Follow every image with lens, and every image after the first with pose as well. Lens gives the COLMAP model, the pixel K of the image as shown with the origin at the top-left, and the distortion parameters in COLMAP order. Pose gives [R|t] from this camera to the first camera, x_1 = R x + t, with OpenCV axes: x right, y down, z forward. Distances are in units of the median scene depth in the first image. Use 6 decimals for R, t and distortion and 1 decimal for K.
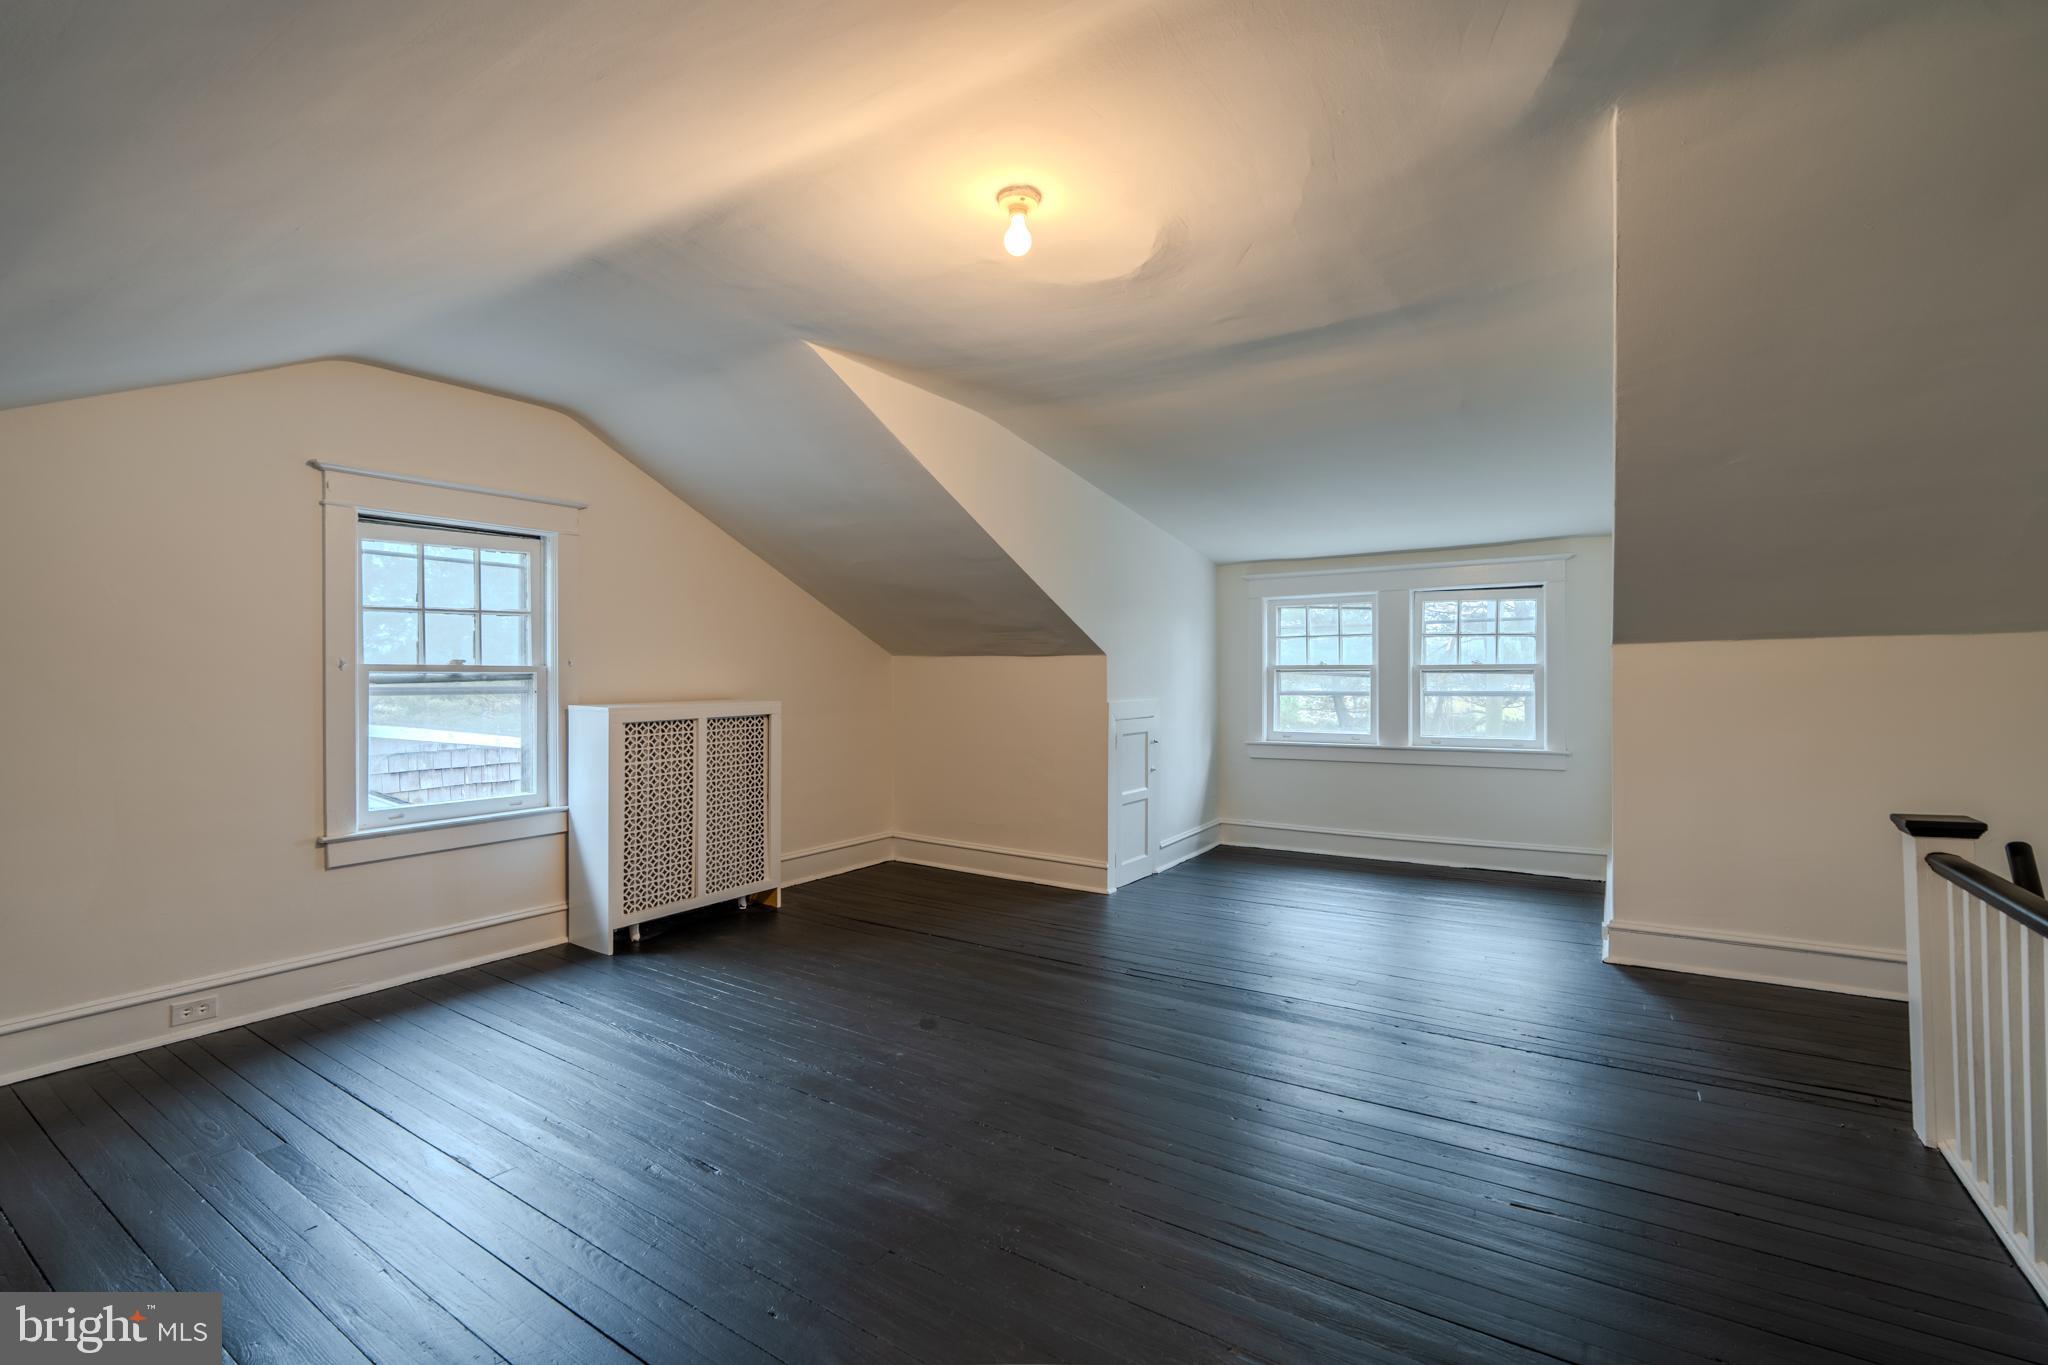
lens RADIAL K [[904.2, 0, 1020.2], [0, 904.2, 674.0], [0, 0, 1]] dist [-0.008982, 0.001000]
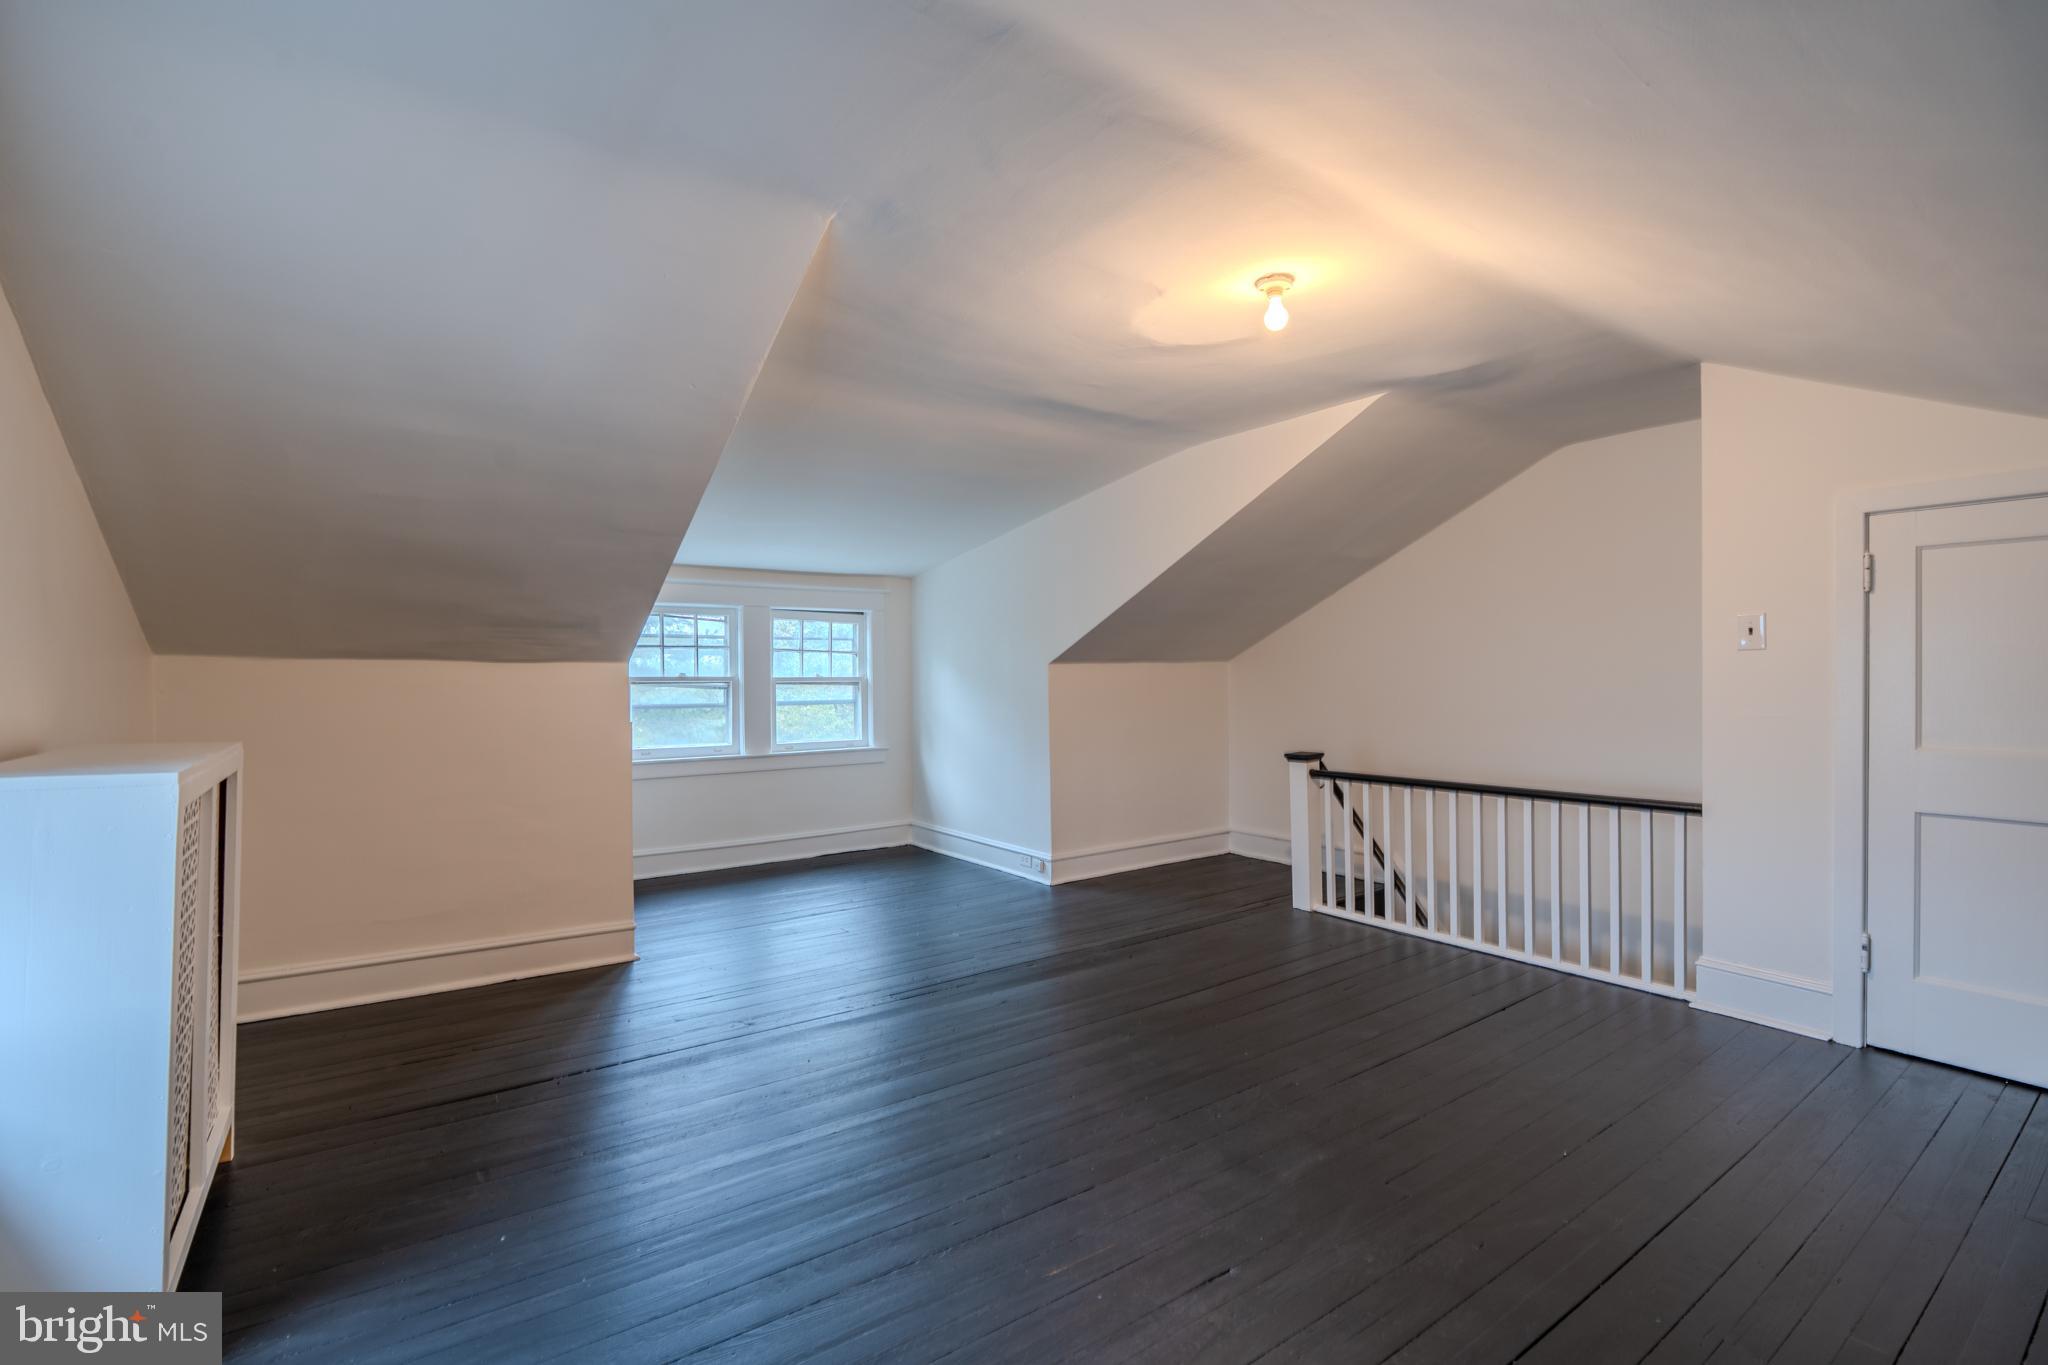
lens RADIAL K [[904.2, 0, 1021.3], [0, 904.2, 672.9], [0, 0, 1]] dist [-0.008982, 0.001000]
pose [[0.363792, 0.010415, 0.931422, -0.464510], [0.005104, 0.999900, -0.013174, 0.000512], [-0.931466, 0.009546, 0.363703, 0.337106]]
